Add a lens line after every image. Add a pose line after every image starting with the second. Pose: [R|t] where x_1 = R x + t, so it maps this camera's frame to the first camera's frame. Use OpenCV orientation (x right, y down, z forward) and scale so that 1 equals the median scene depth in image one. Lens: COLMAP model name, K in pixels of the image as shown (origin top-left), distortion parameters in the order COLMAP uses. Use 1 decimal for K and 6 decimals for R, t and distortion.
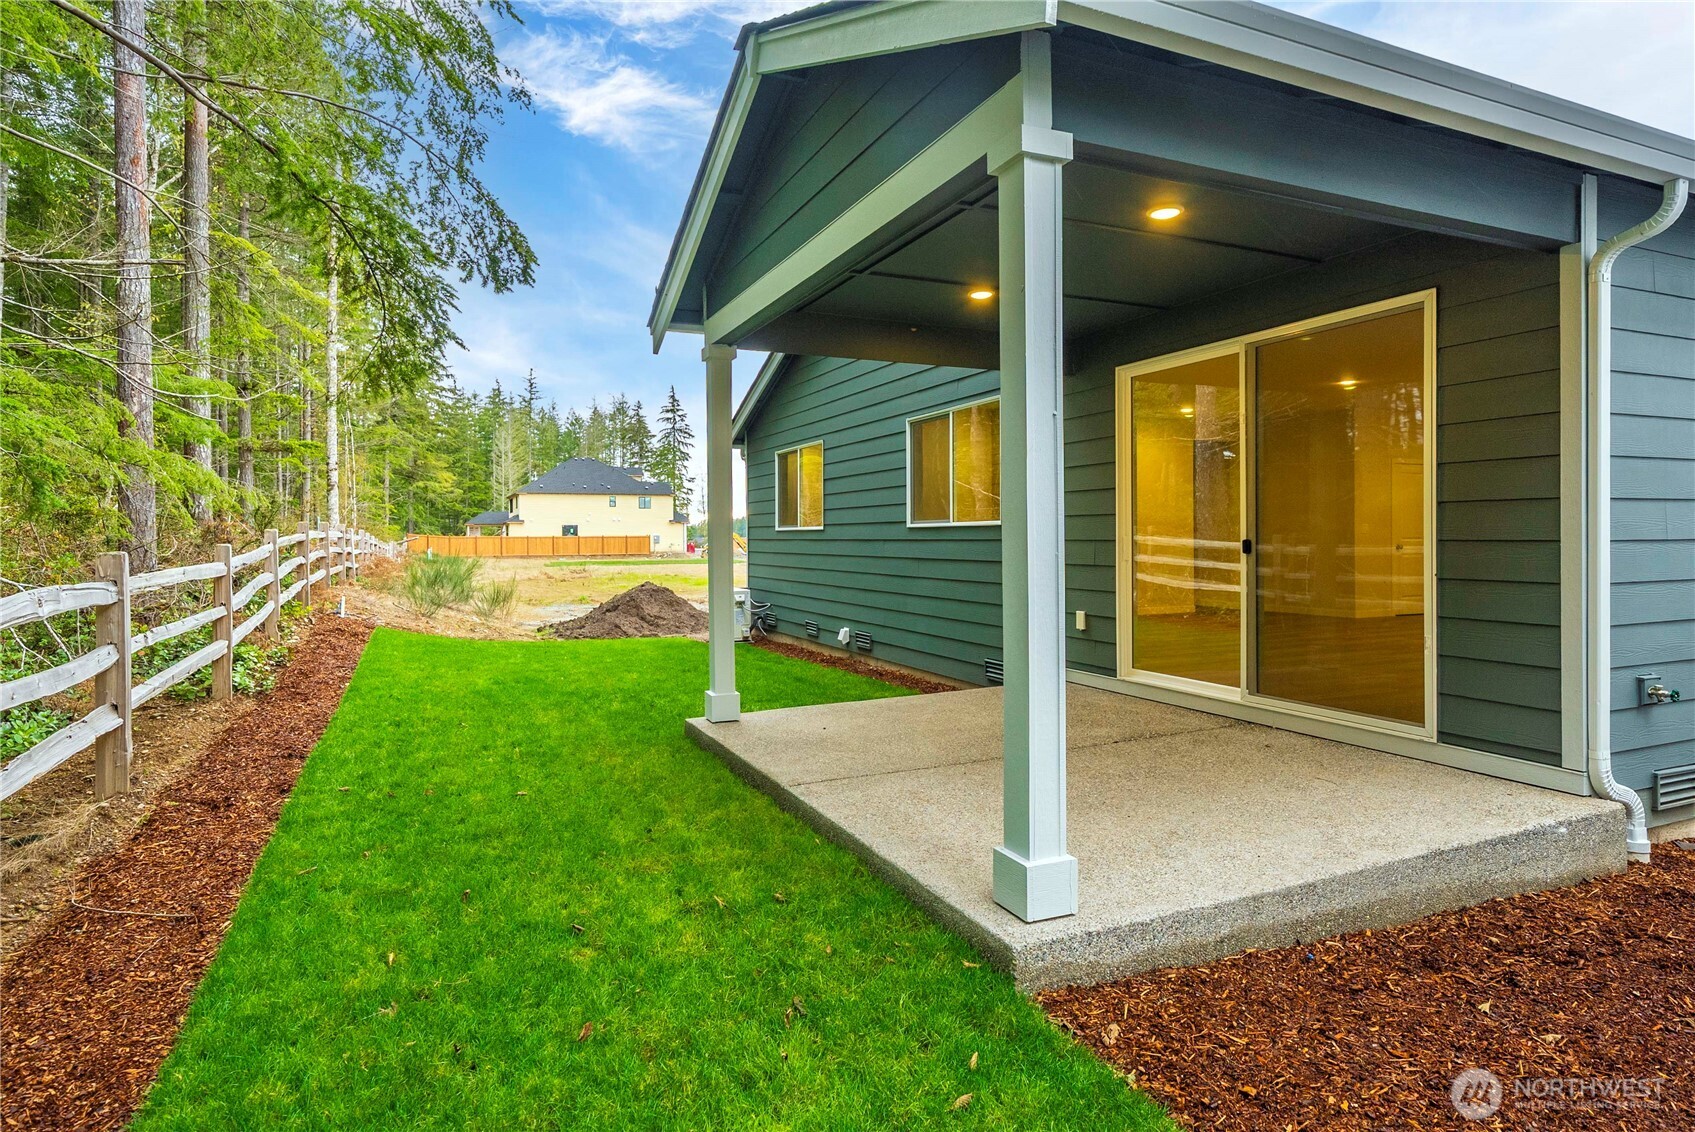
lens RADIAL K [[898.0, 0, 847.5], [0, 898.0, 566.0], [0, 0, 1]] dist [-0.002059, -0.001146]
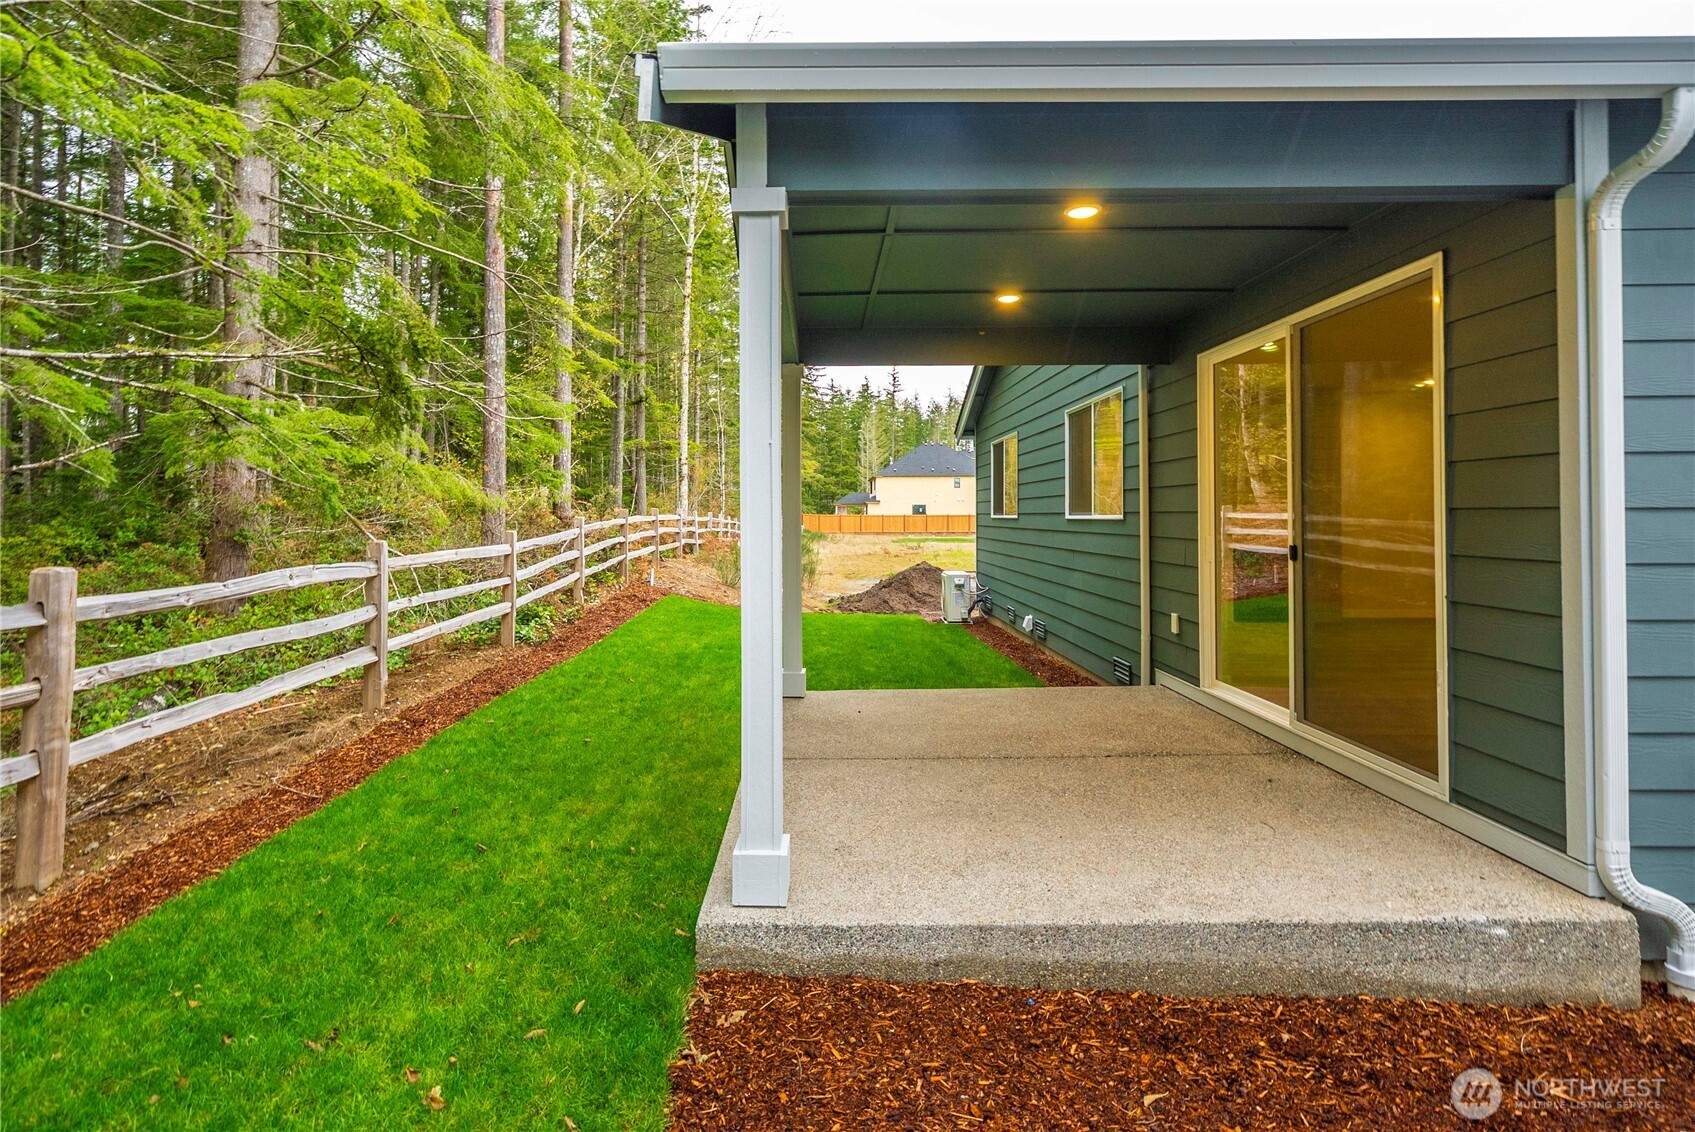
lens RADIAL K [[859.0, 0, 841.5], [0, 859.0, 519.9], [0, 0, 1]] dist [-0.003248, 0.000488]
pose [[0.911426, 0.006228, -0.411417, 0.472713], [-0.016670, 0.999623, -0.021796, -0.034152], [0.411126, 0.026724, 0.911187, 0.052205]]
